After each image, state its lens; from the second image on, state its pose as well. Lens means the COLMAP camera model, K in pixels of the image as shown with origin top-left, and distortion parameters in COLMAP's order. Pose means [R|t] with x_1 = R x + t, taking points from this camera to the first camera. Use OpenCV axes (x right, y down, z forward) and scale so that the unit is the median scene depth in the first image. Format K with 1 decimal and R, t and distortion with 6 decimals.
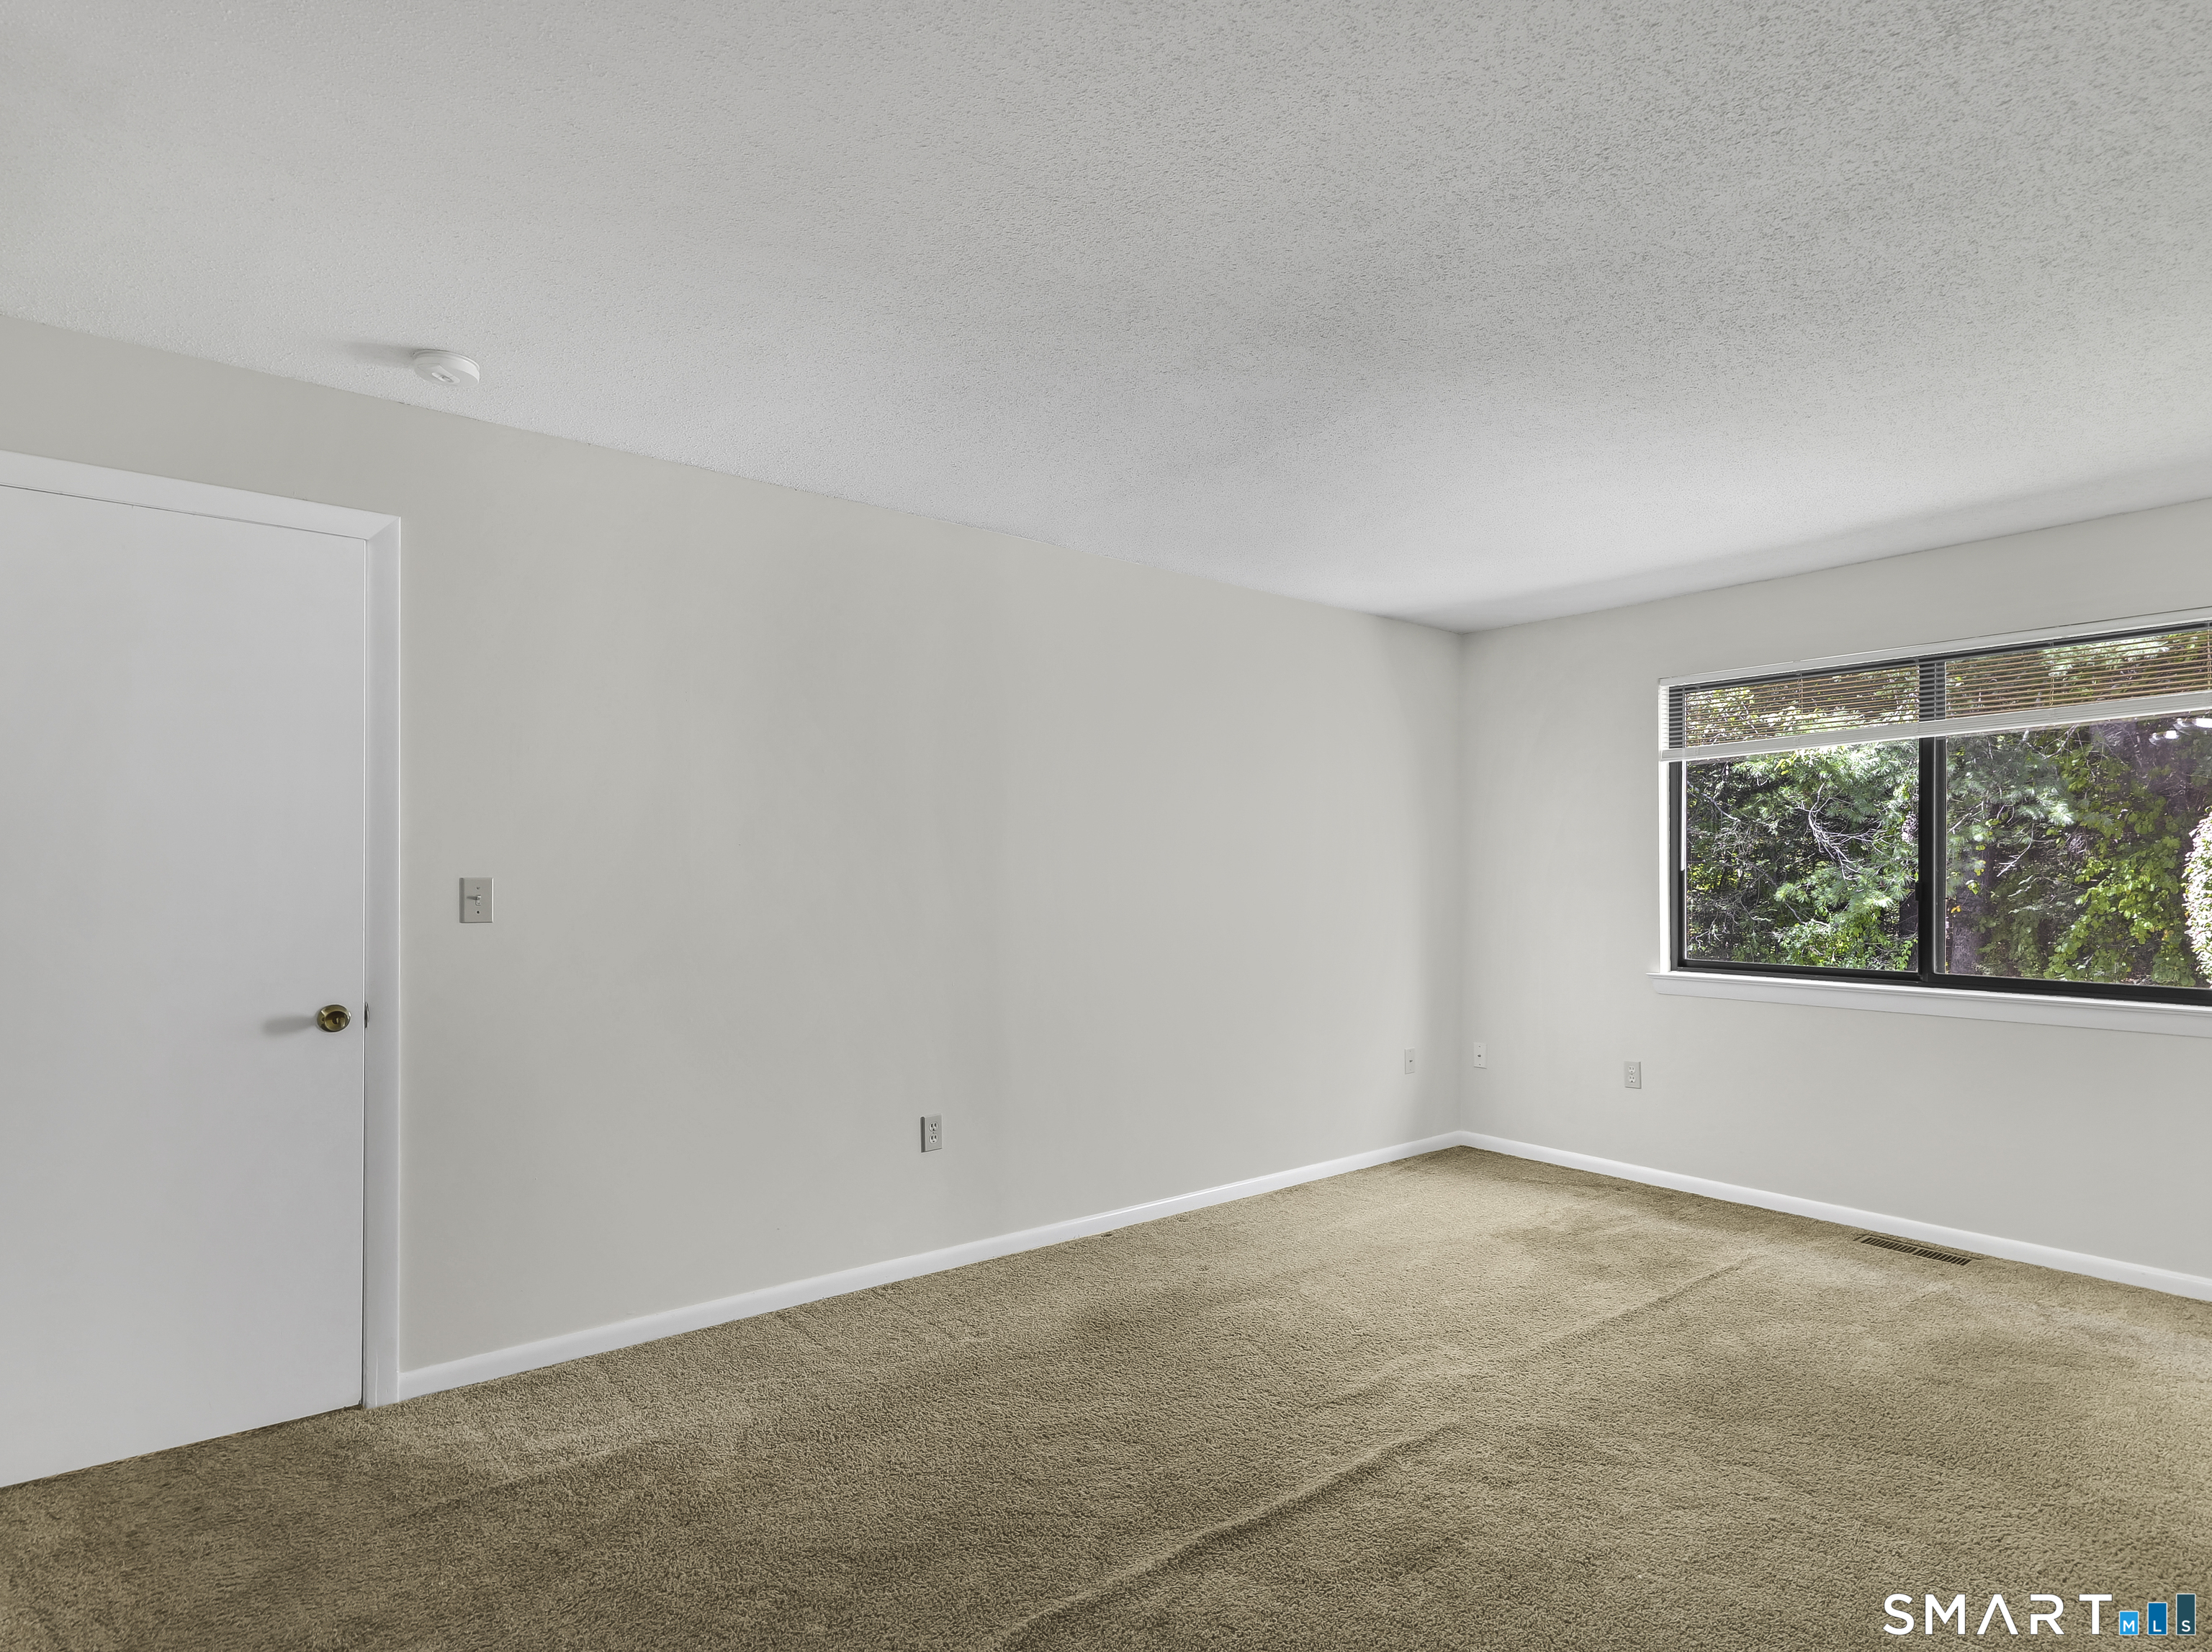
lens RADIAL K [[1174.5, 0, 1103.6], [0, 1174.5, 840.6], [0, 0, 1]] dist [0.013530, 0.001306]
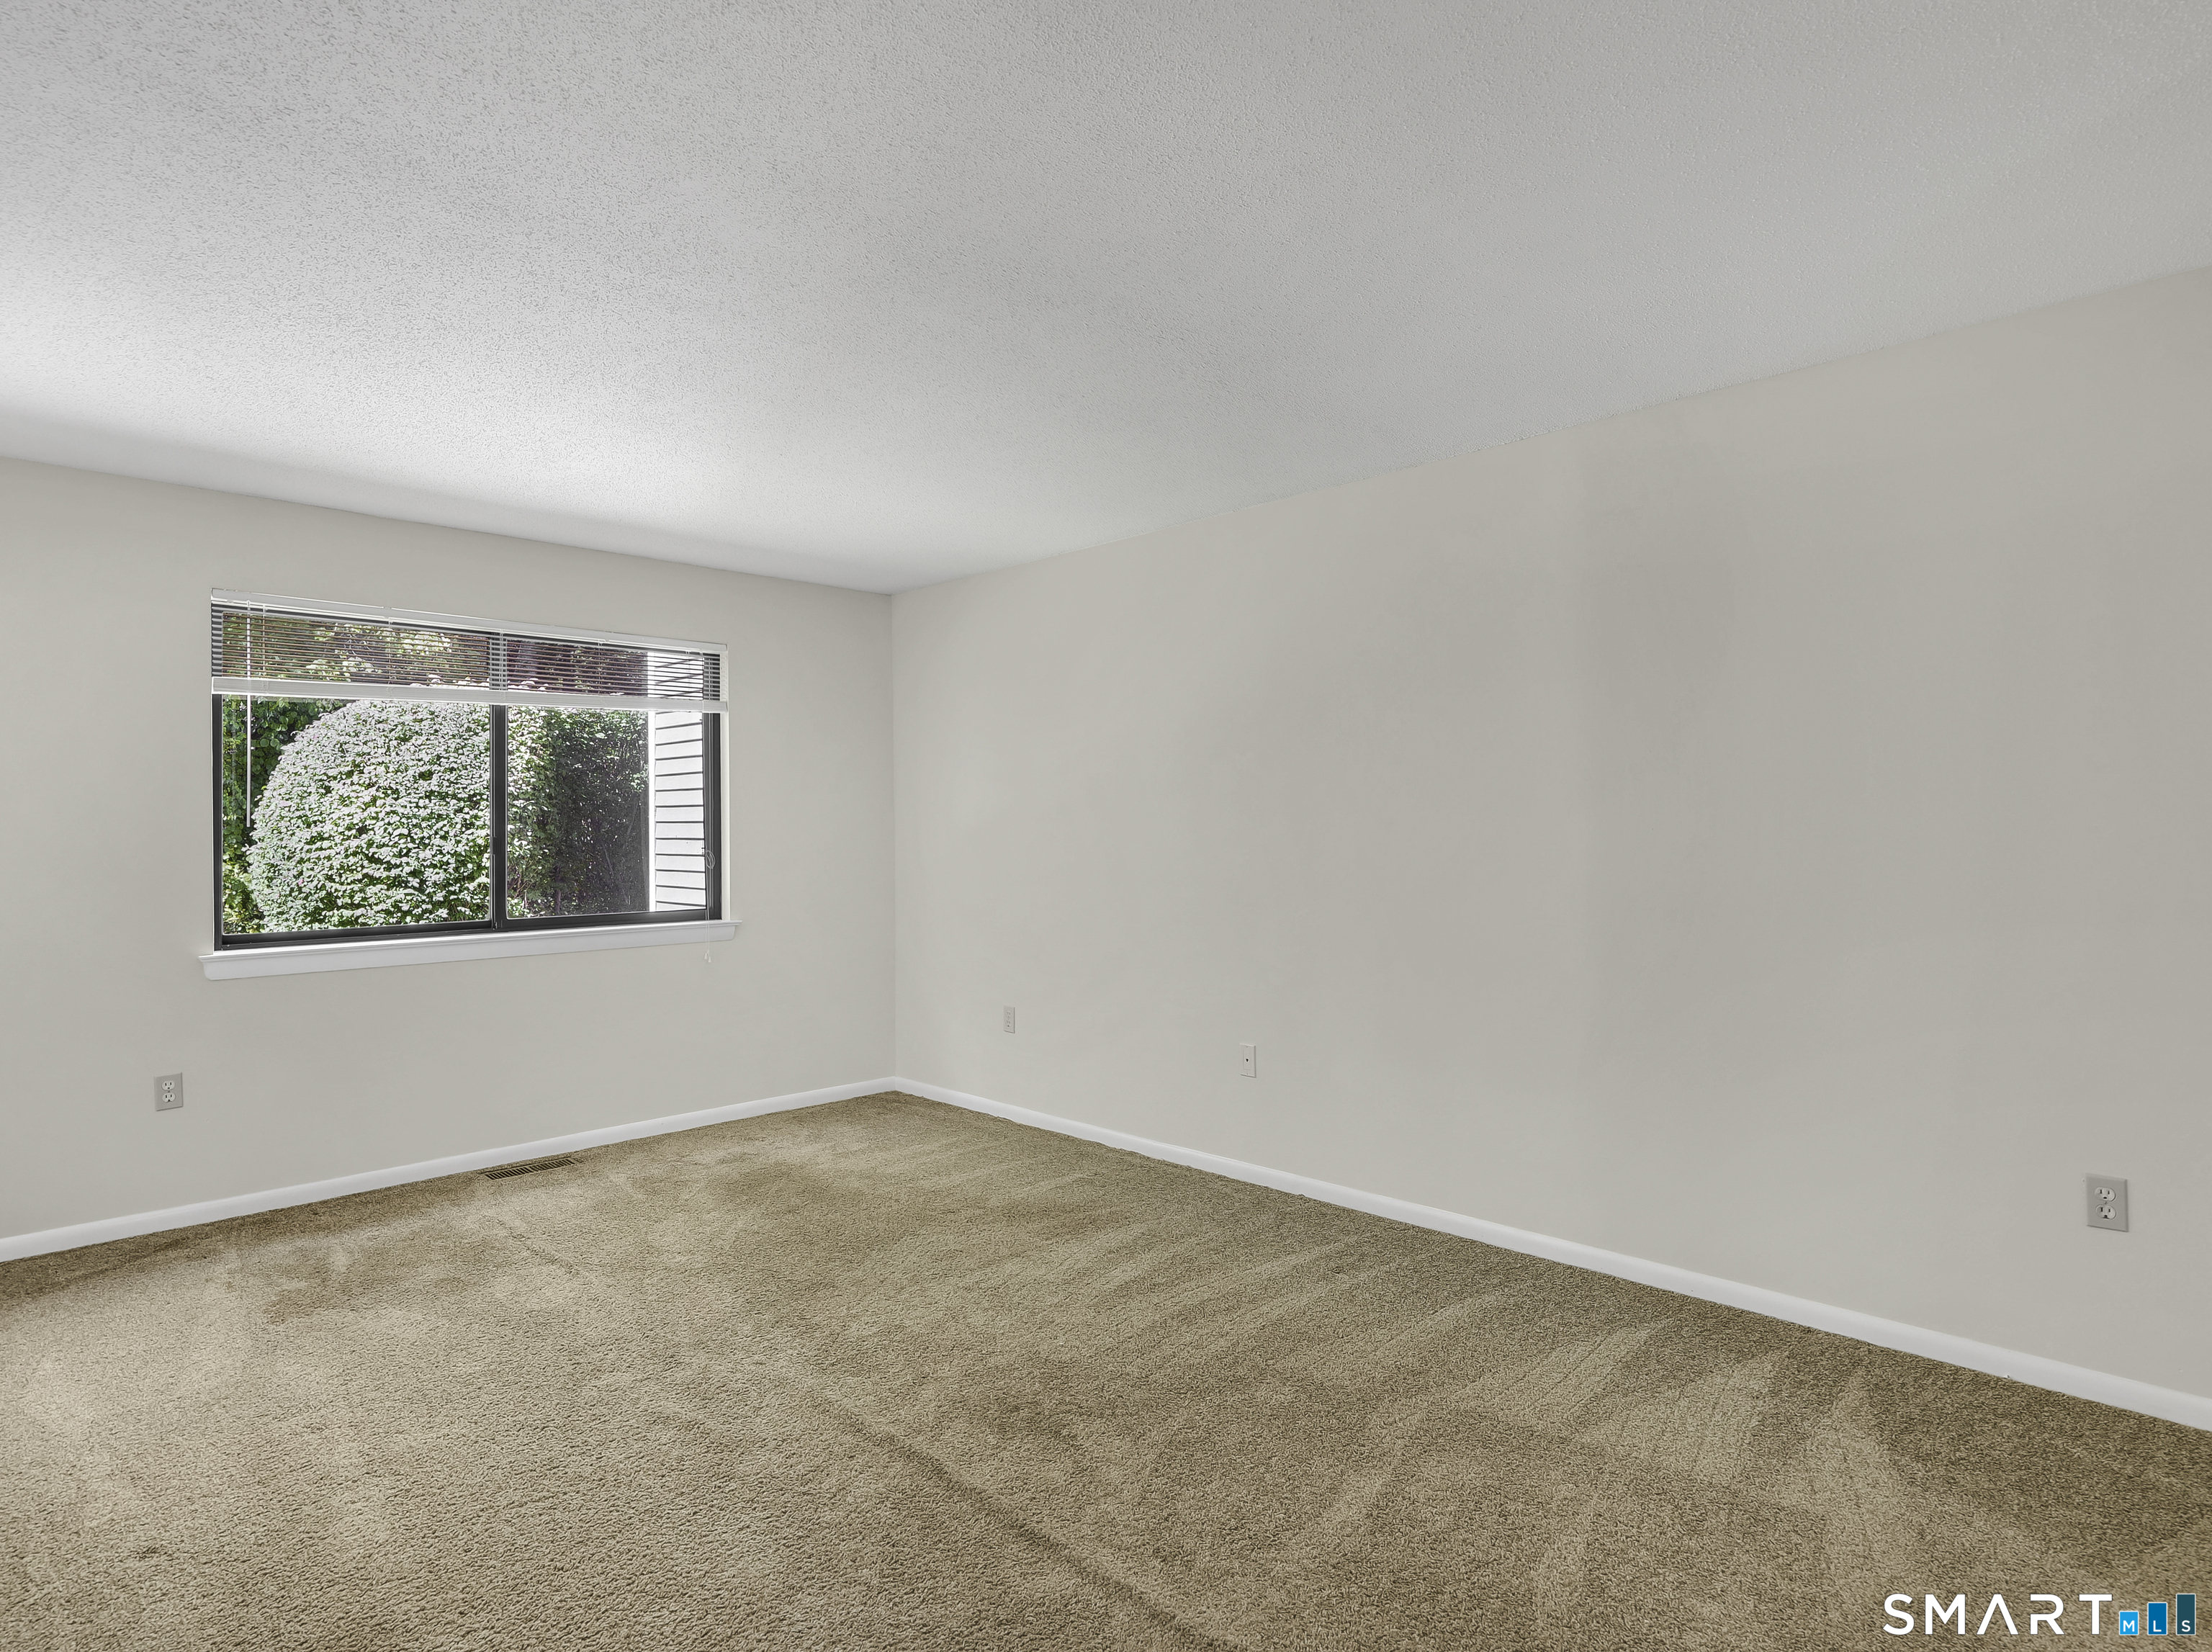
lens RADIAL K [[1174.5, 0, 1101.1], [0, 1174.5, 827.4], [0, 0, 1]] dist [0.013530, 0.001306]
pose [[-0.094212, 0.004811, 0.995540, -0.463559], [-0.021007, 0.999756, -0.006820, 0.022407], [-0.995330, -0.021555, -0.094088, 0.575930]]
